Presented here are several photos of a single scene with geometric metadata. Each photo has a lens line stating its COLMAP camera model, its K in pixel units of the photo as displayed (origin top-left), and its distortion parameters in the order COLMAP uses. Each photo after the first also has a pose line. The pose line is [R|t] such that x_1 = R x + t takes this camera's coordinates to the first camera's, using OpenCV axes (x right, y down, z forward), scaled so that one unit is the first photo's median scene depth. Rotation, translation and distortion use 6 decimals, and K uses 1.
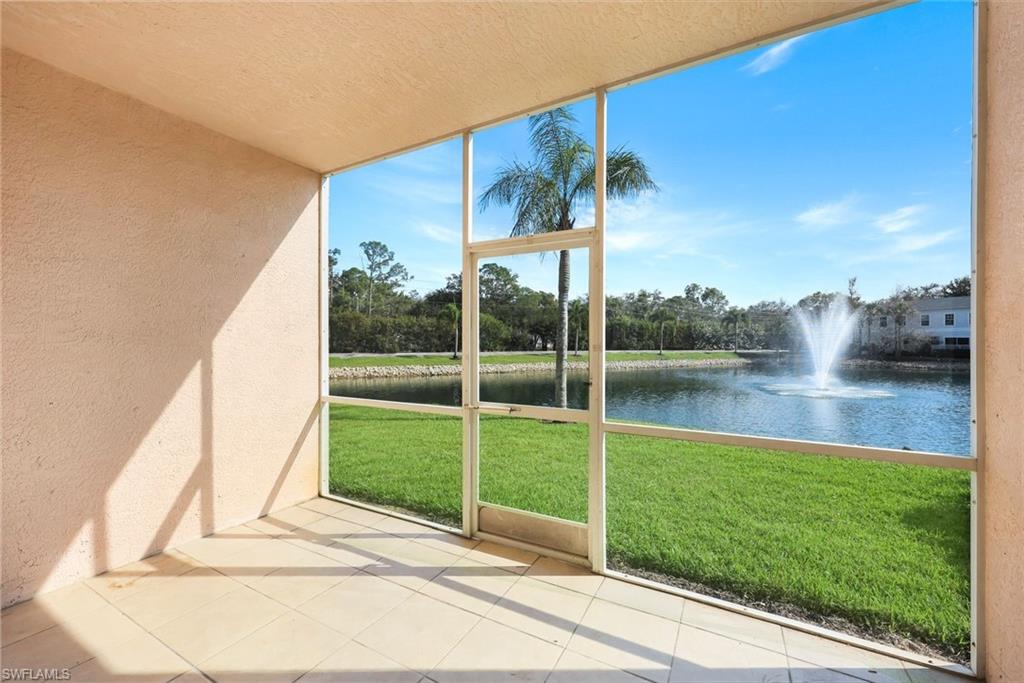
lens RADIAL K [[416.8, 0, 520.2], [0, 416.8, 338.9], [0, 0, 1]] dist [-0.002681, -0.000267]
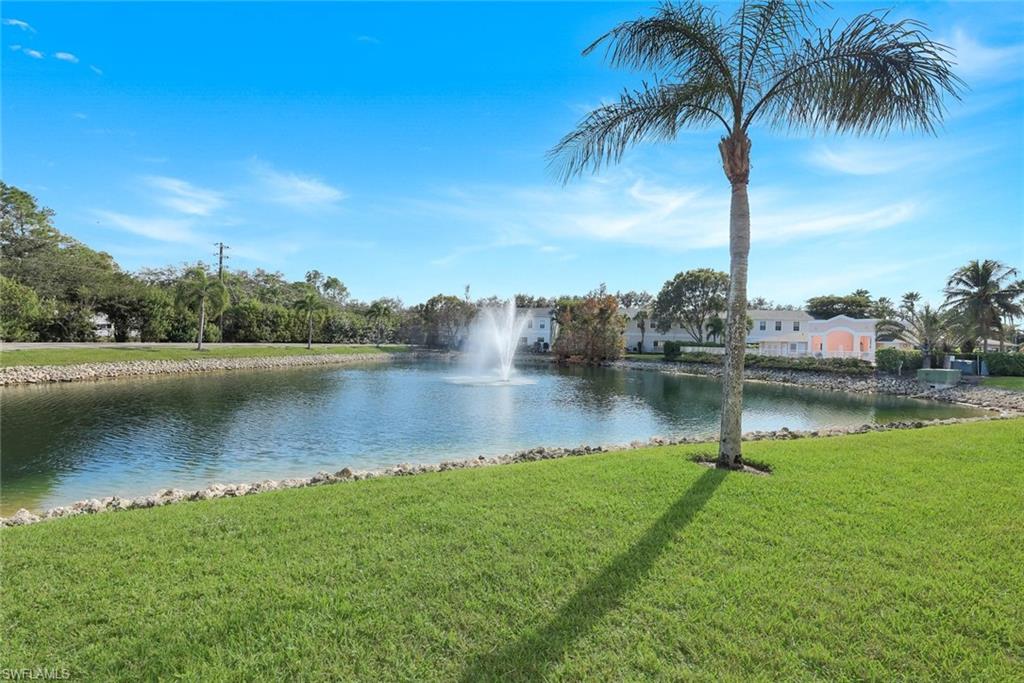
lens RADIAL K [[434.0, 0, 503.3], [0, 434.0, 335.6], [0, 0, 1]] dist [0.004116, 0.000269]
pose [[0.609058, 0.027013, 0.792665, -0.148762], [-0.034254, 0.999383, -0.007739, 0.005628], [-0.792385, -0.022439, 0.609608, 0.188739]]
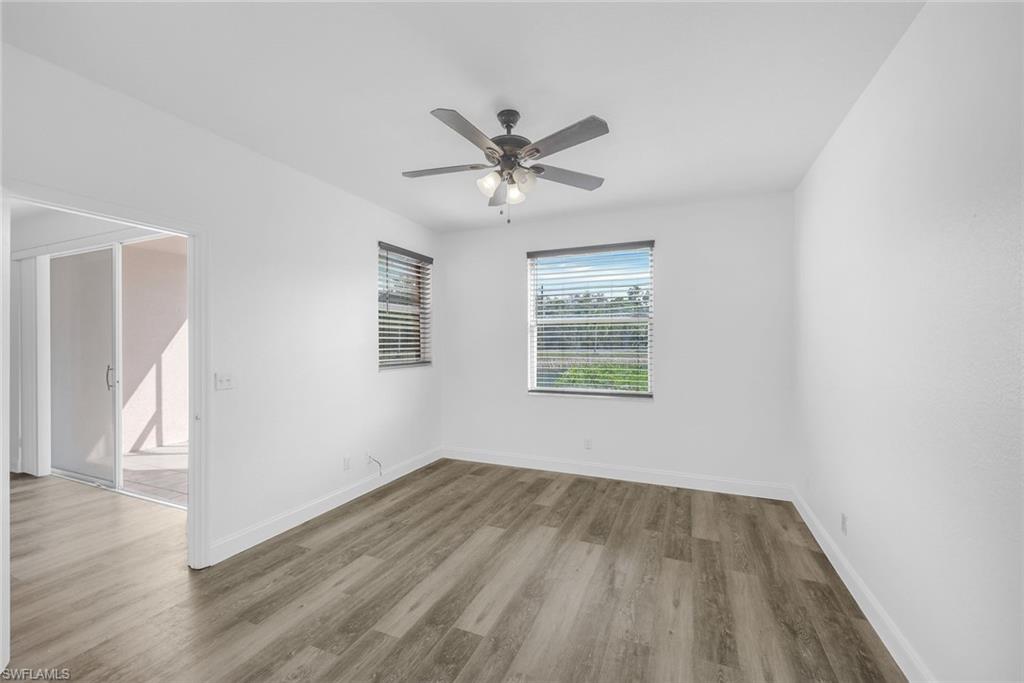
lens RADIAL K [[414.6, 0, 507.4], [0, 414.6, 338.6], [0, 0, 1]] dist [0.004092, -0.000787]
pose [[0.998877, -0.005134, 0.047106, 0.052196], [0.004922, 0.999977, 0.004621, -0.004623], [-0.047129, -0.004383, 0.998879, -0.067768]]
